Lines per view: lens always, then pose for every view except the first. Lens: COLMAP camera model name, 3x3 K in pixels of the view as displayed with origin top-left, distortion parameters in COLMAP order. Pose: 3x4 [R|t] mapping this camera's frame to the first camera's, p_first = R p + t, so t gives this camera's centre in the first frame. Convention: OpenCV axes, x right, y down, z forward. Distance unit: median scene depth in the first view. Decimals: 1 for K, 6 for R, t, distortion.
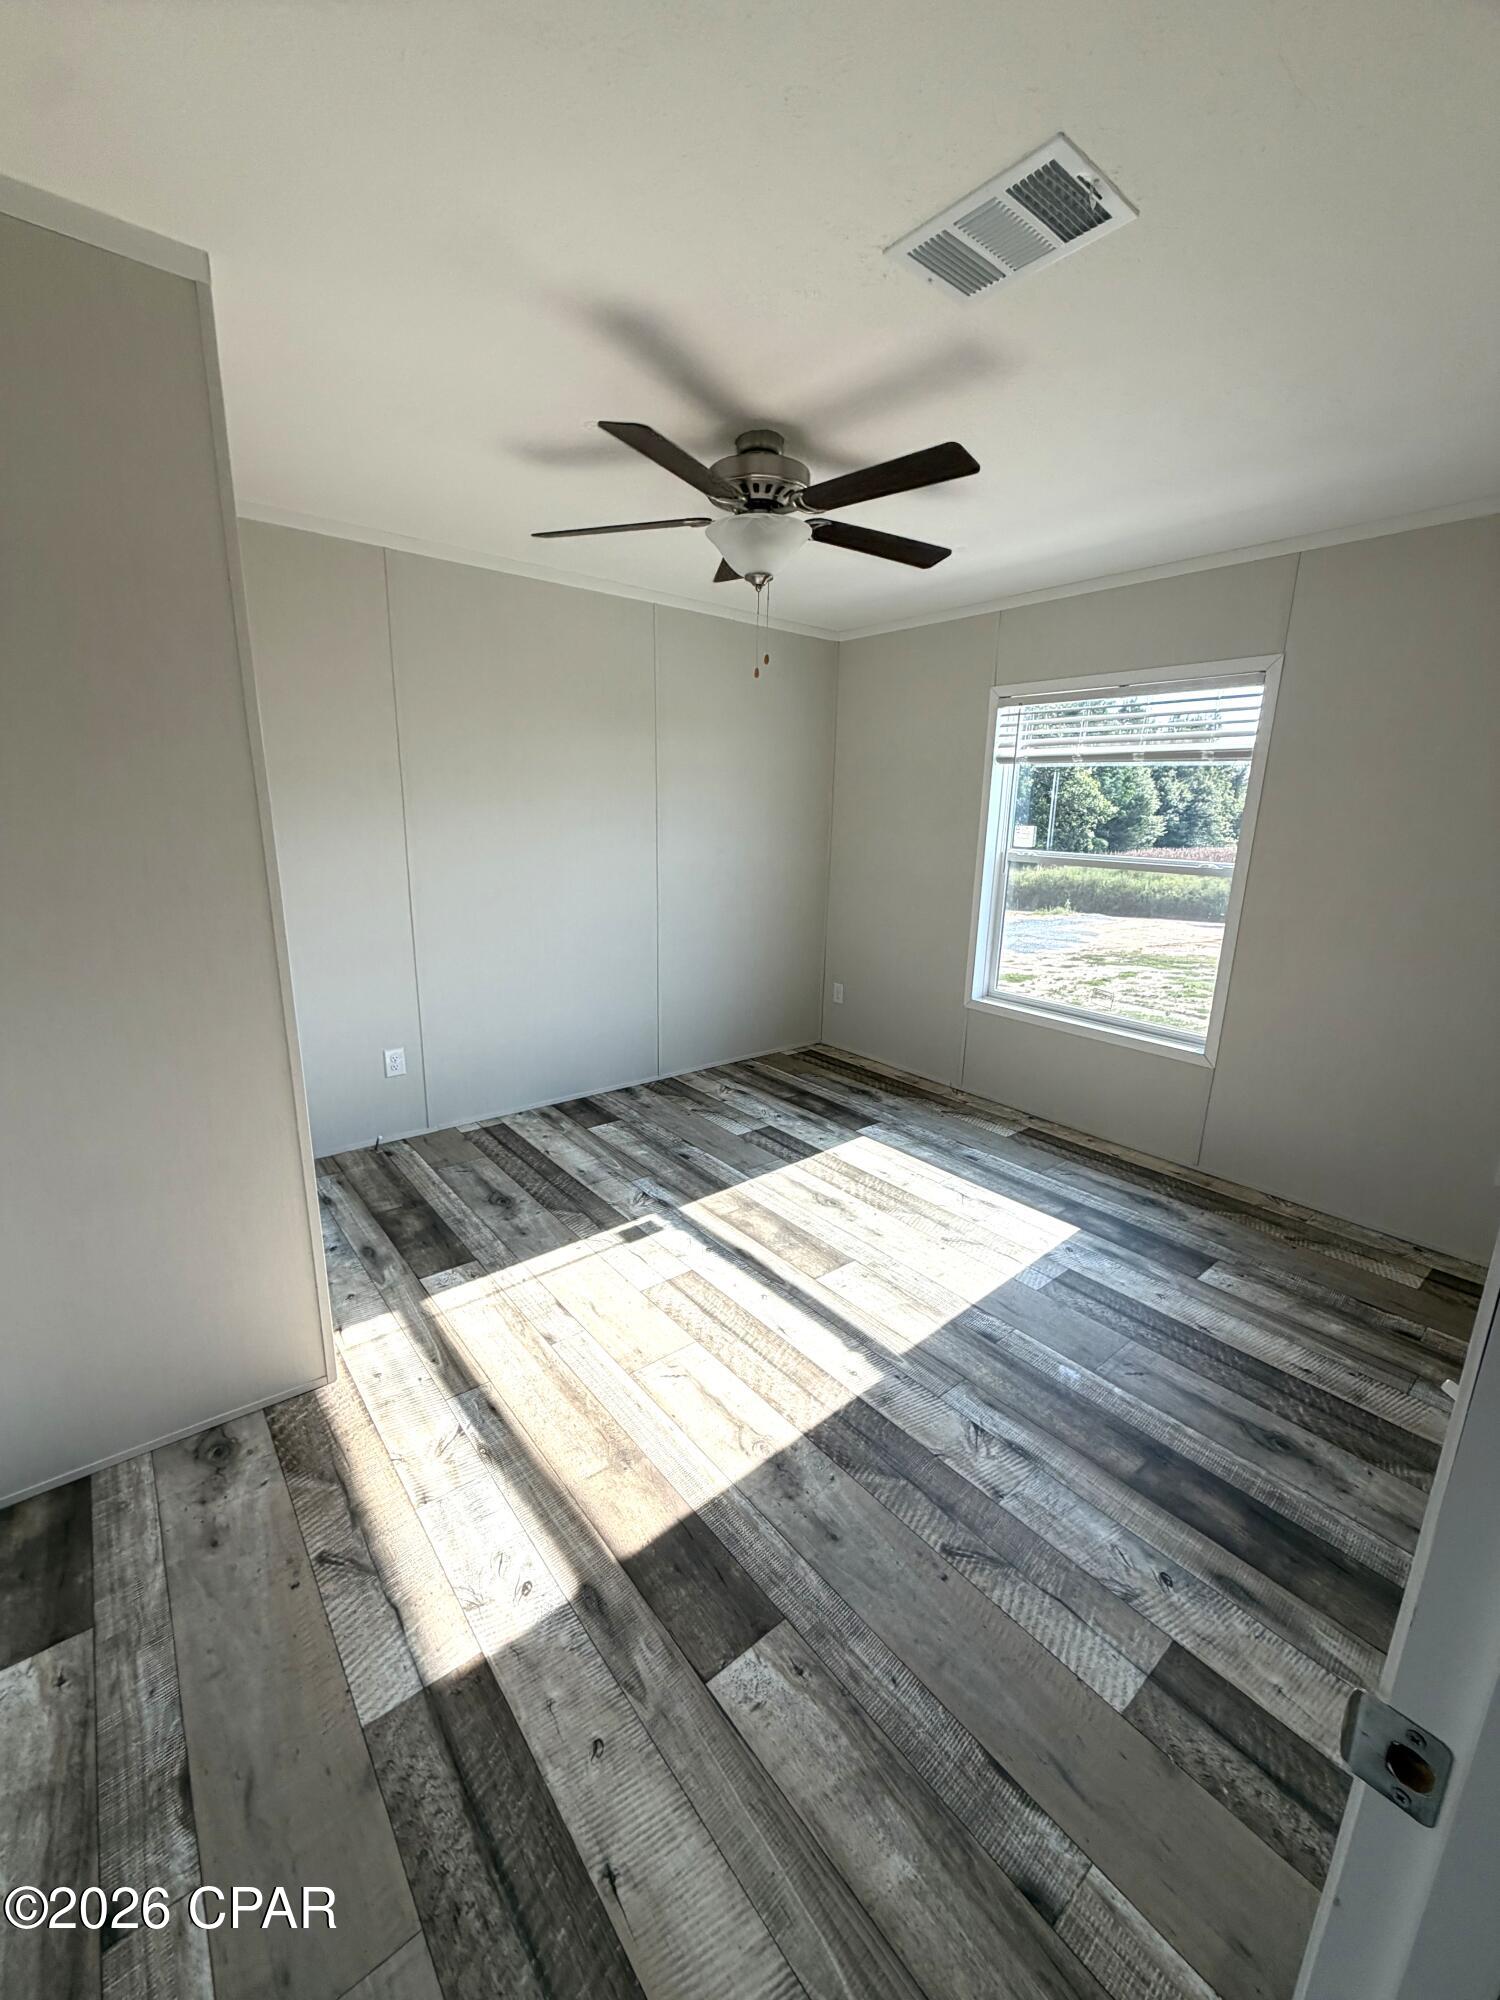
lens RADIAL K [[797.2, 0, 750.0], [0, 797.2, 1003.2], [0, 0, 1]] dist [0.000613, 0.000057]
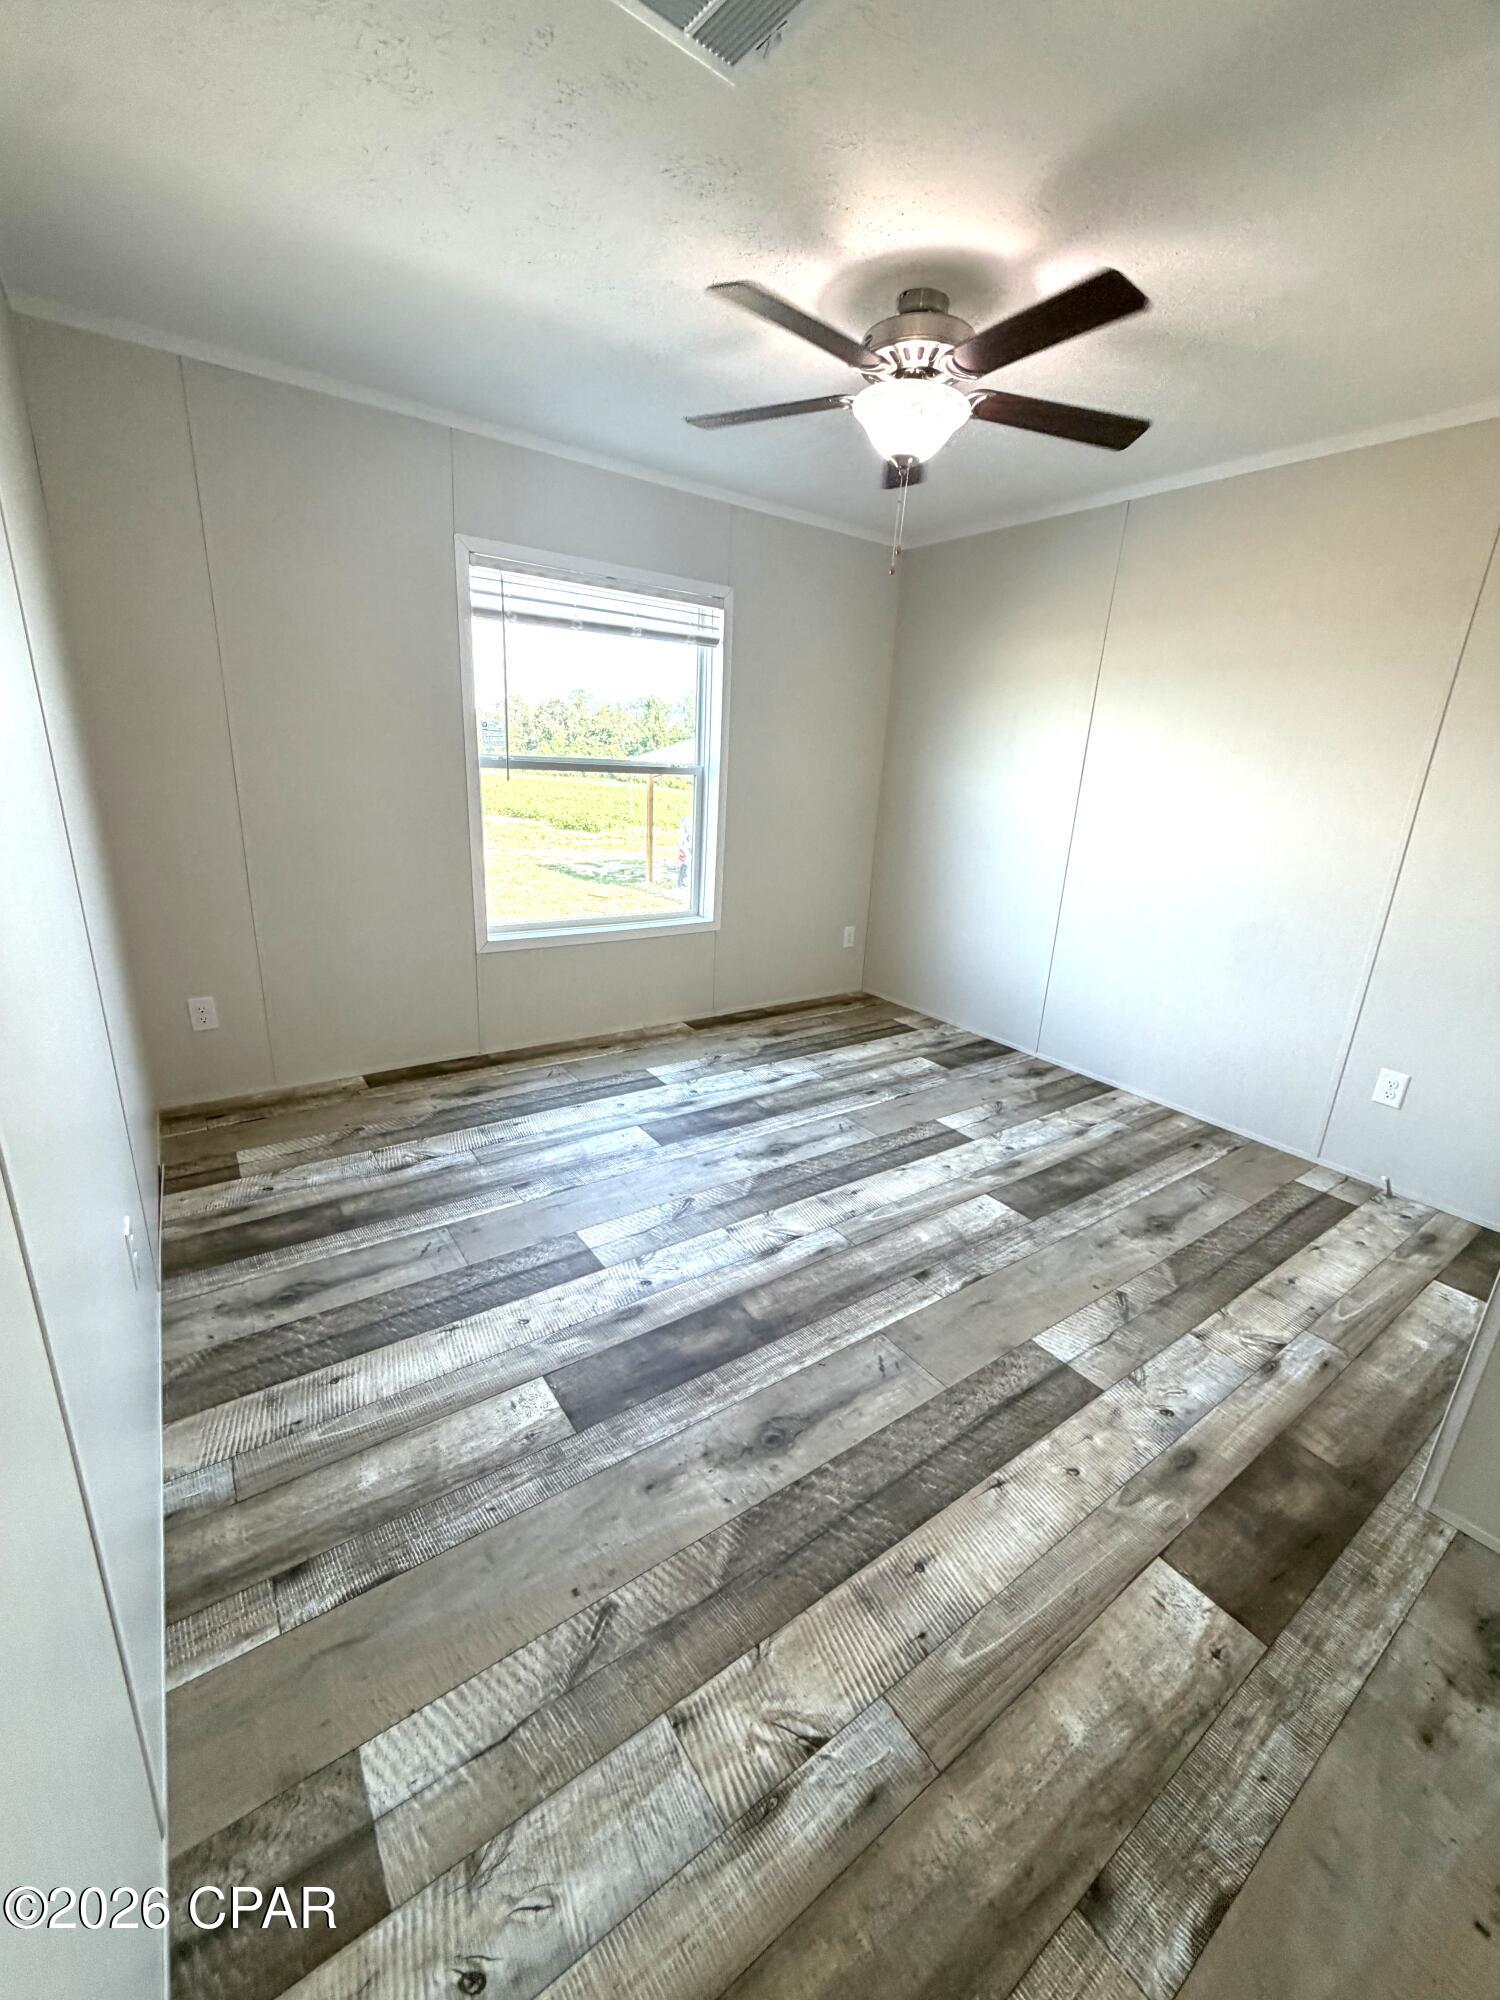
lens RADIAL K [[797.2, 0, 748.9], [0, 797.2, 1019.3], [0, 0, 1]] dist [0.000613, 0.000057]
pose [[-0.067362, 0.291563, -0.954177, 0.878118], [-0.293837, 0.908137, 0.298239, -0.133339], [0.953479, 0.300462, 0.024498, 0.997782]]
